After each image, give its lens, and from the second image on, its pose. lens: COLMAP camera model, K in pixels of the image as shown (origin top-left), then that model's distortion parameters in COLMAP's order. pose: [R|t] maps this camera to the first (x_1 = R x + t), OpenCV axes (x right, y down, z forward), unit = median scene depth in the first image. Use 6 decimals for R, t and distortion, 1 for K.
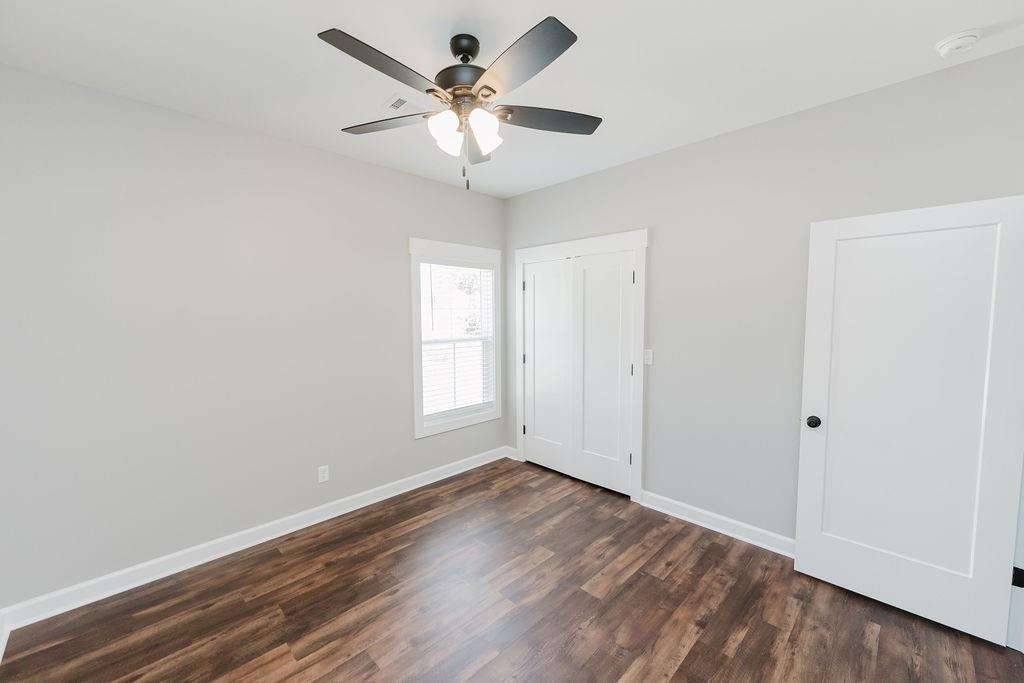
lens RADIAL K [[406.1, 0, 514.8], [0, 406.1, 341.0], [0, 0, 1]] dist [-0.000122, -0.000902]
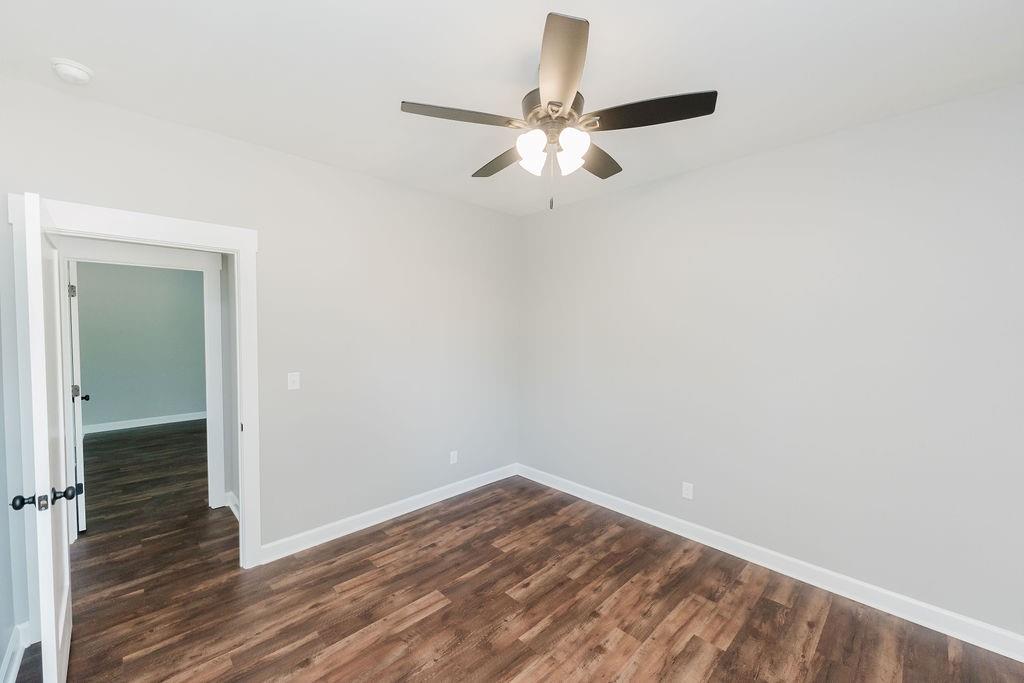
lens RADIAL K [[406.1, 0, 509.4], [0, 406.1, 339.8], [0, 0, 1]] dist [-0.000122, -0.000902]
pose [[-0.999975, -0.000435, 0.007048, -0.020040], [0.000331, 0.994115, 0.108325, -0.157616], [-0.007053, 0.108325, -0.994091, 1.961400]]
